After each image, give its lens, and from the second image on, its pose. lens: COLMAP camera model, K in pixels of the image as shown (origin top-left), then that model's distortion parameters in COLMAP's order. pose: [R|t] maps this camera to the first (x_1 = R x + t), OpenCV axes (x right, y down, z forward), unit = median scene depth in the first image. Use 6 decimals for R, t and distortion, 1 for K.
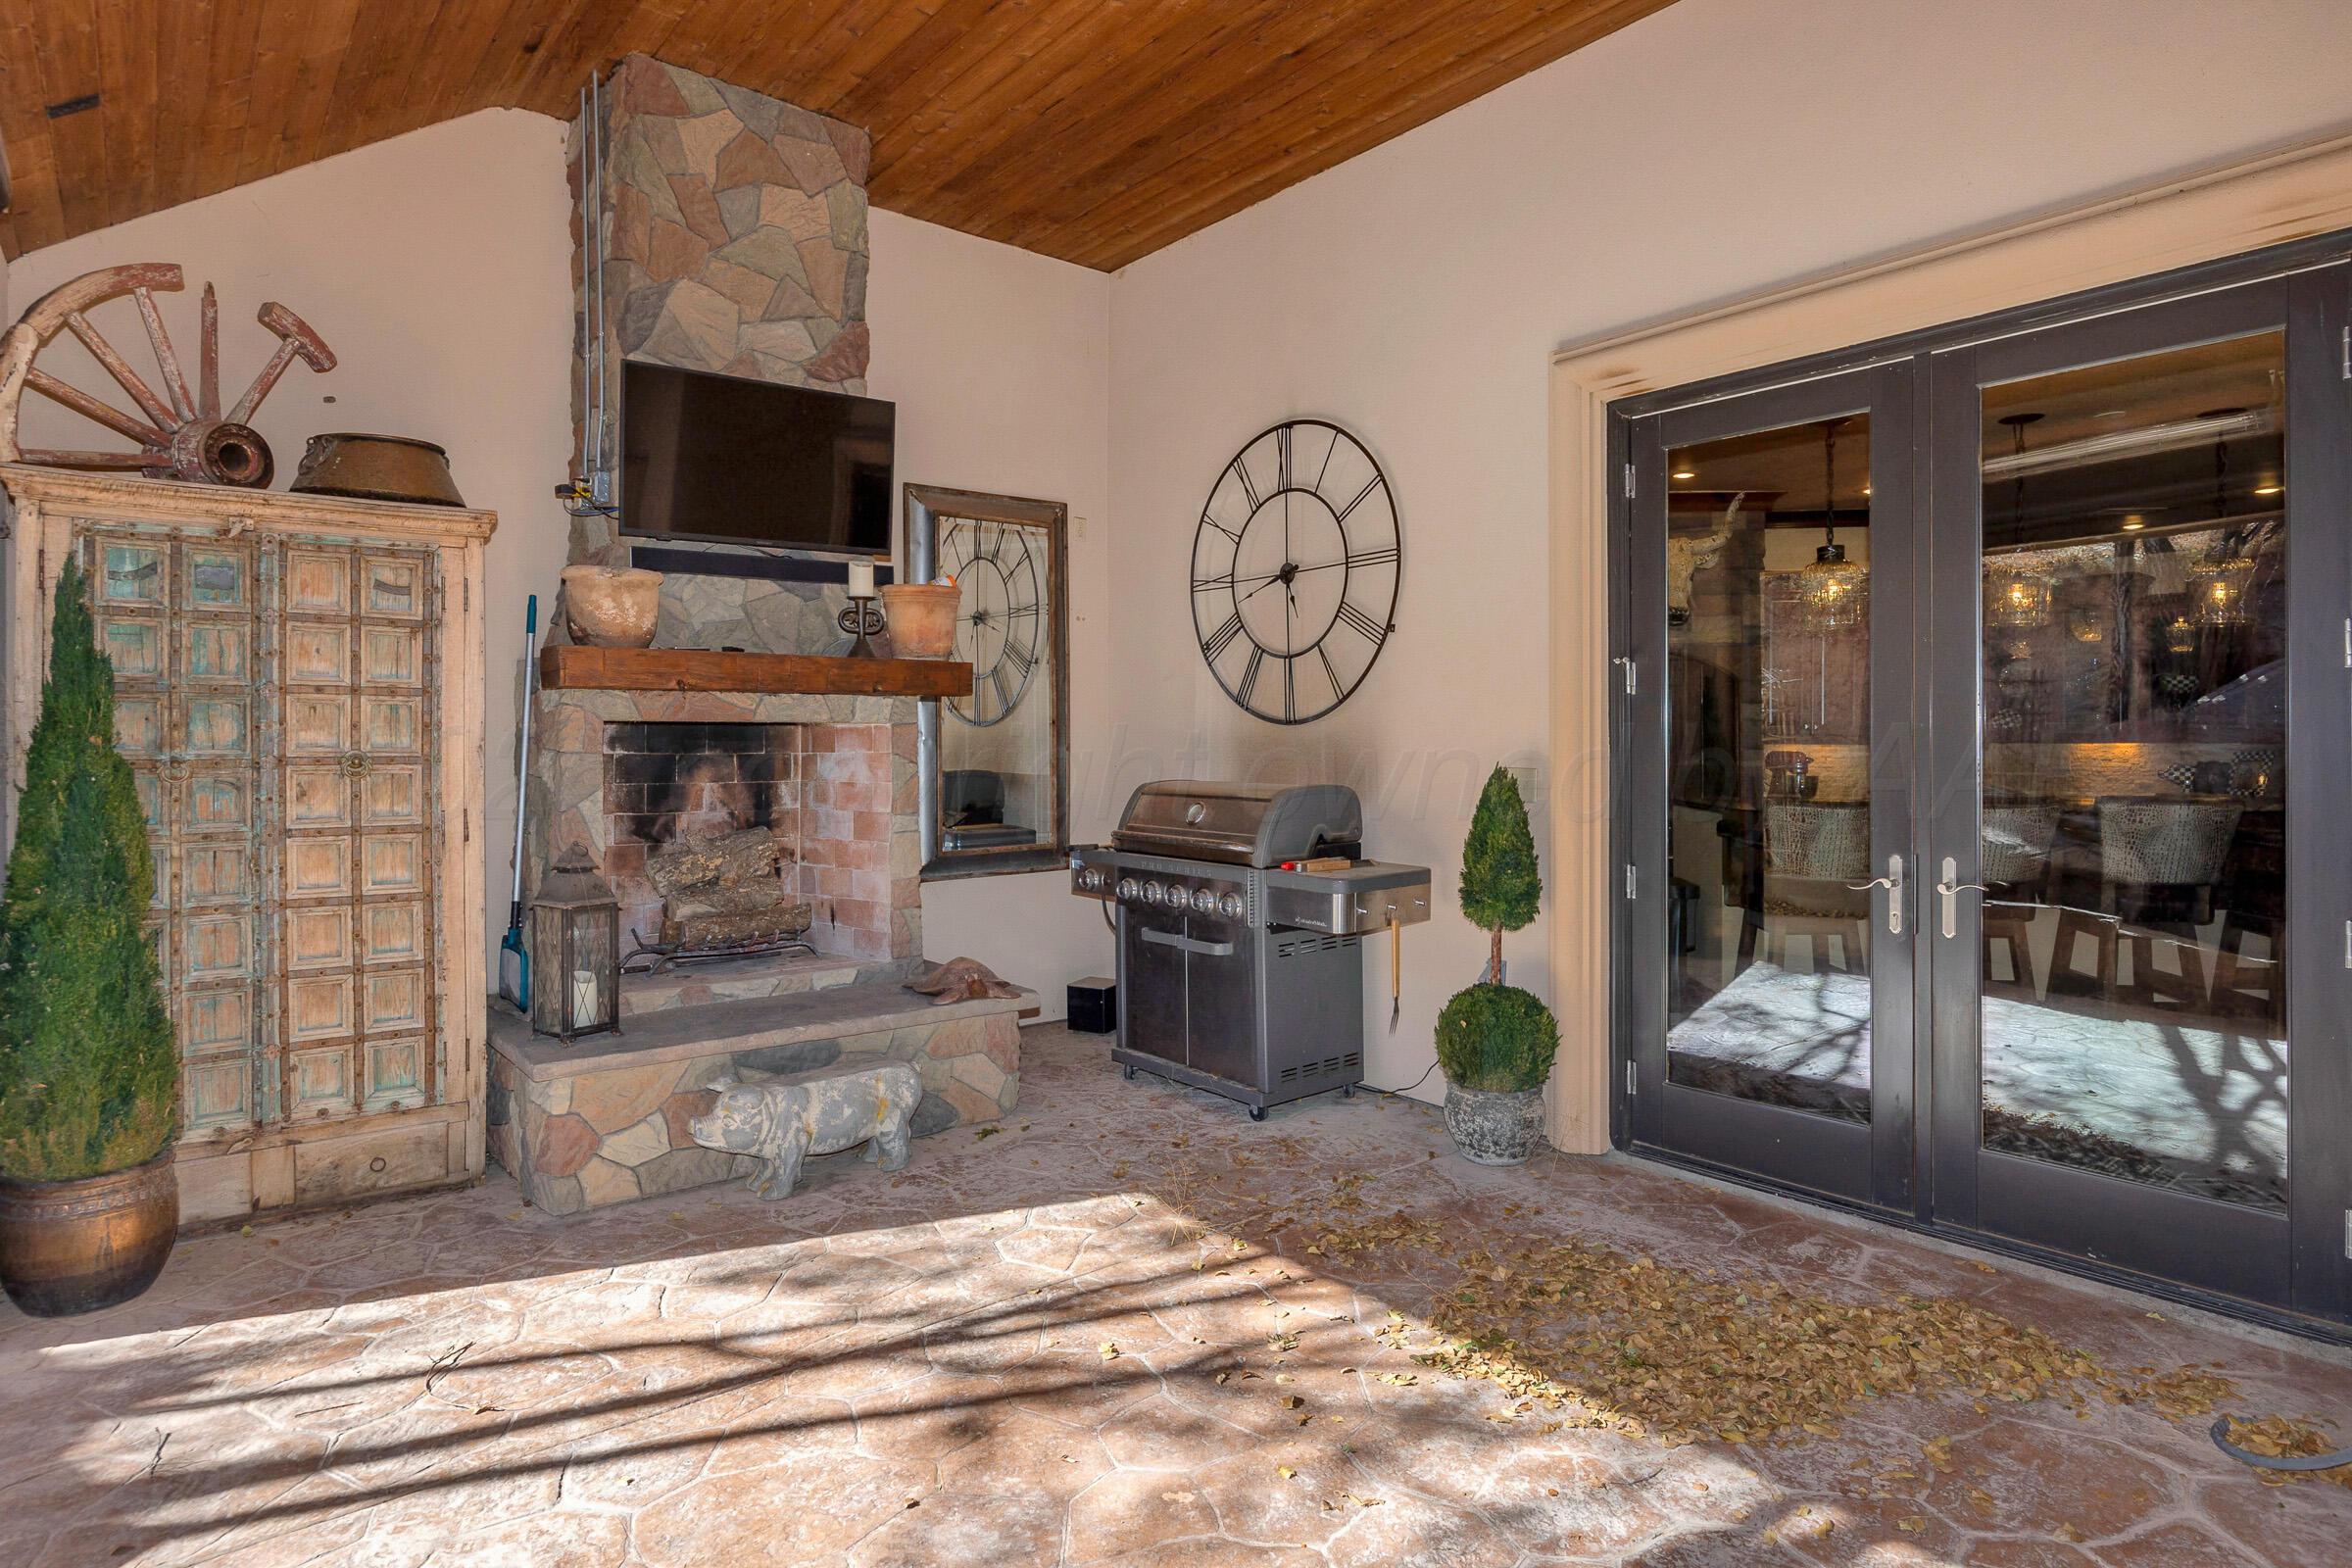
lens RADIAL K [[1162.9, 0, 1189.5], [0, 1162.9, 771.0], [0, 0, 1]] dist [-0.001539, -0.000176]
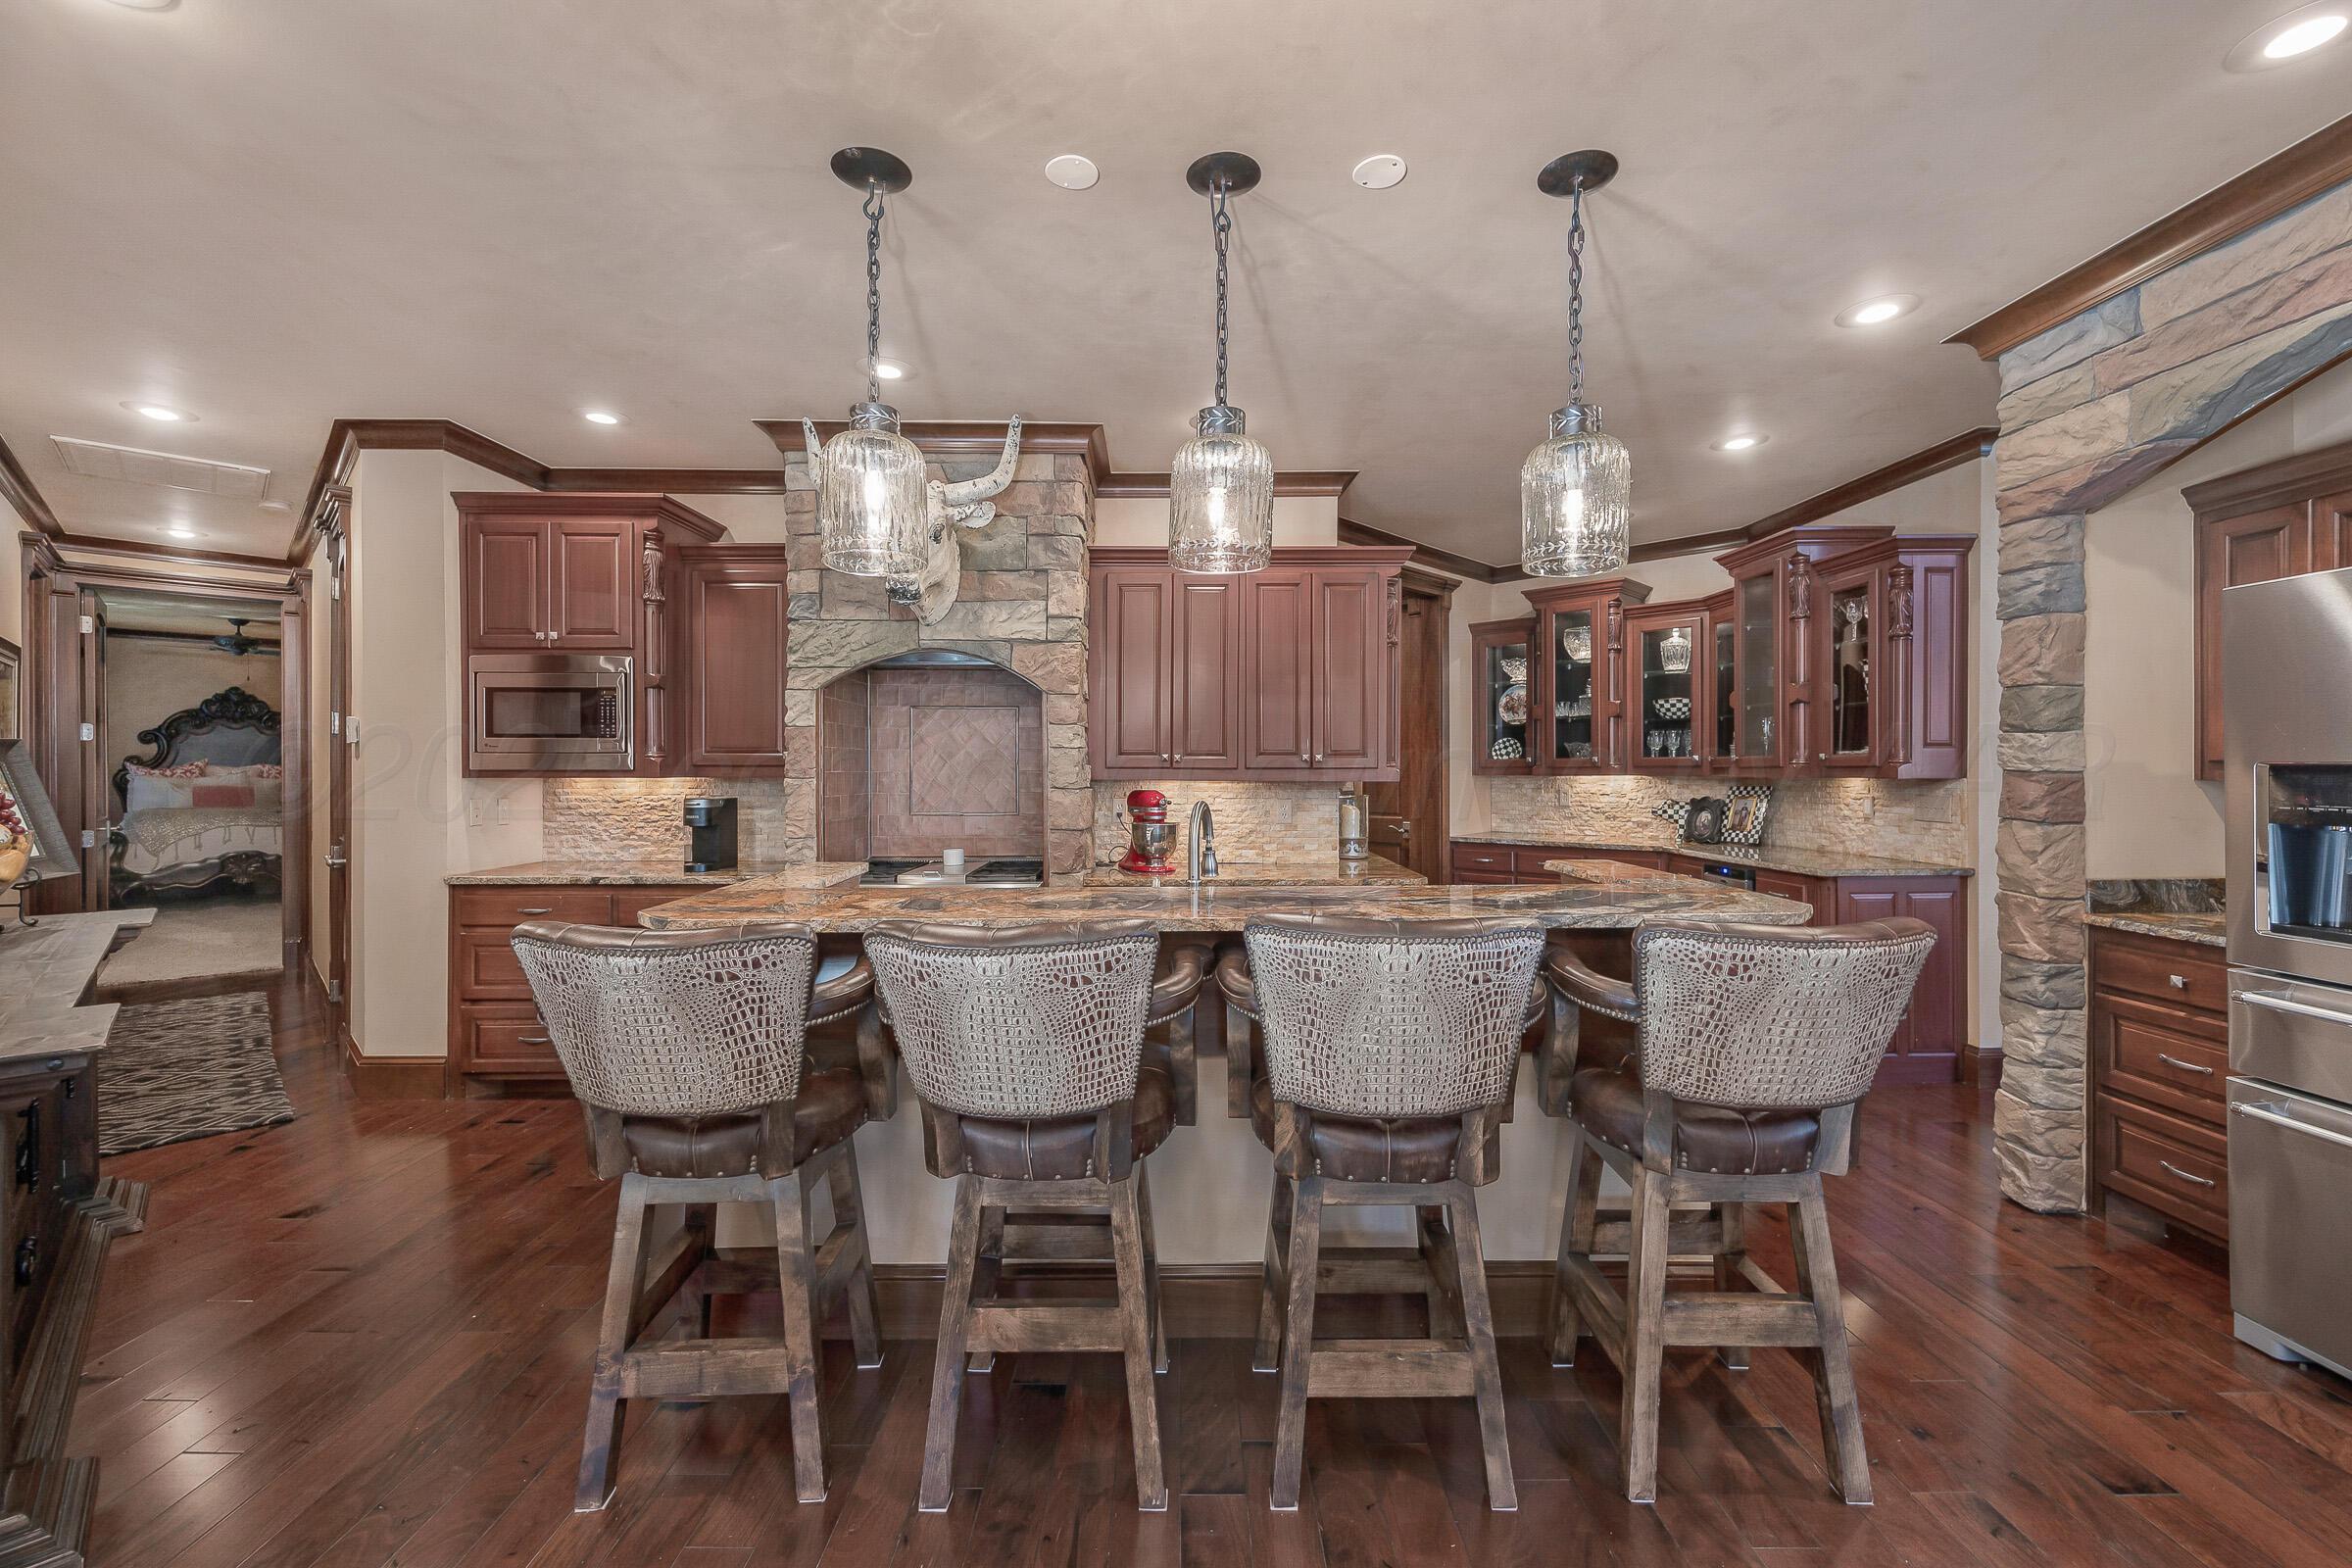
lens RADIAL K [[975.6, 0, 1185.9], [0, 975.6, 773.9], [0, 0, 1]] dist [-0.002116, -0.000353]
pose [[0.989151, 0.003784, 0.146855, 0.490055], [-0.000951, 0.999812, -0.019355, -0.017061], [-0.146901, 0.019006, 0.988969, 0.417909]]
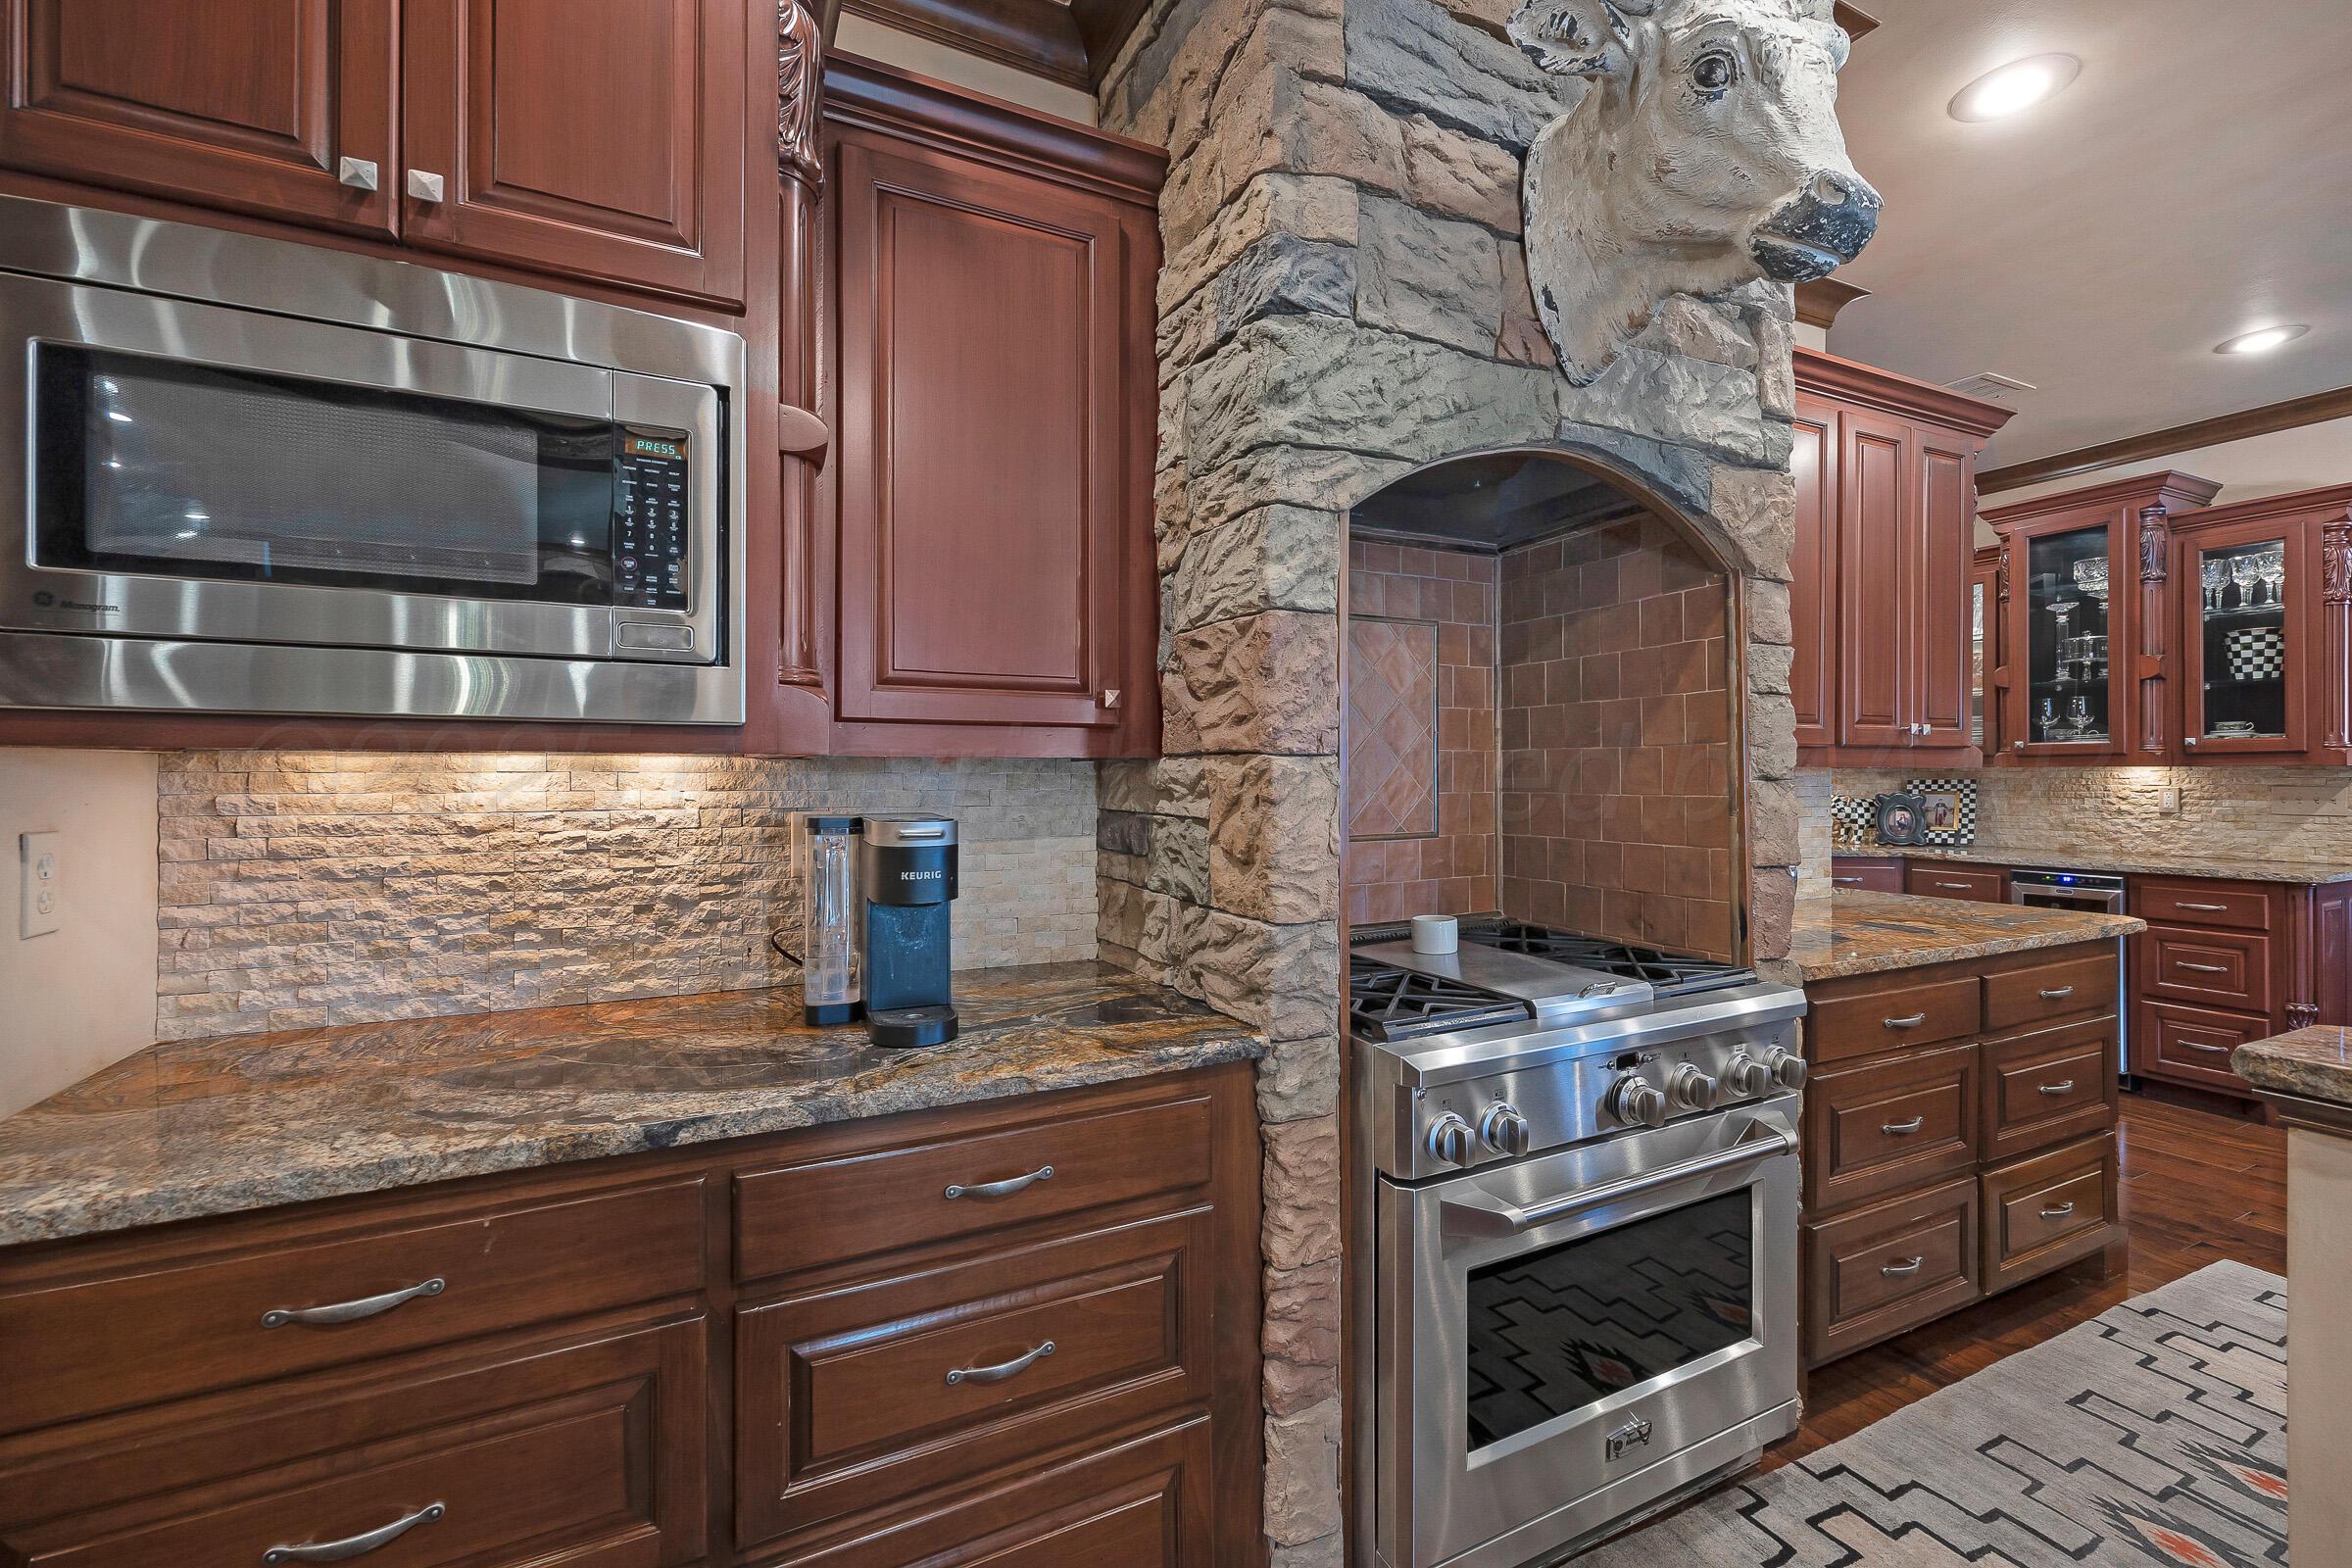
lens RADIAL K [[986.8, 0, 1183.5], [0, 986.8, 769.7], [0, 0, 1]] dist [-0.001428, -0.000129]
pose [[0.827168, 0.005882, 0.561924, 0.190597], [0.010557, 0.999606, -0.026003, -0.017058], [-0.561855, 0.027441, 0.826780, 0.896603]]
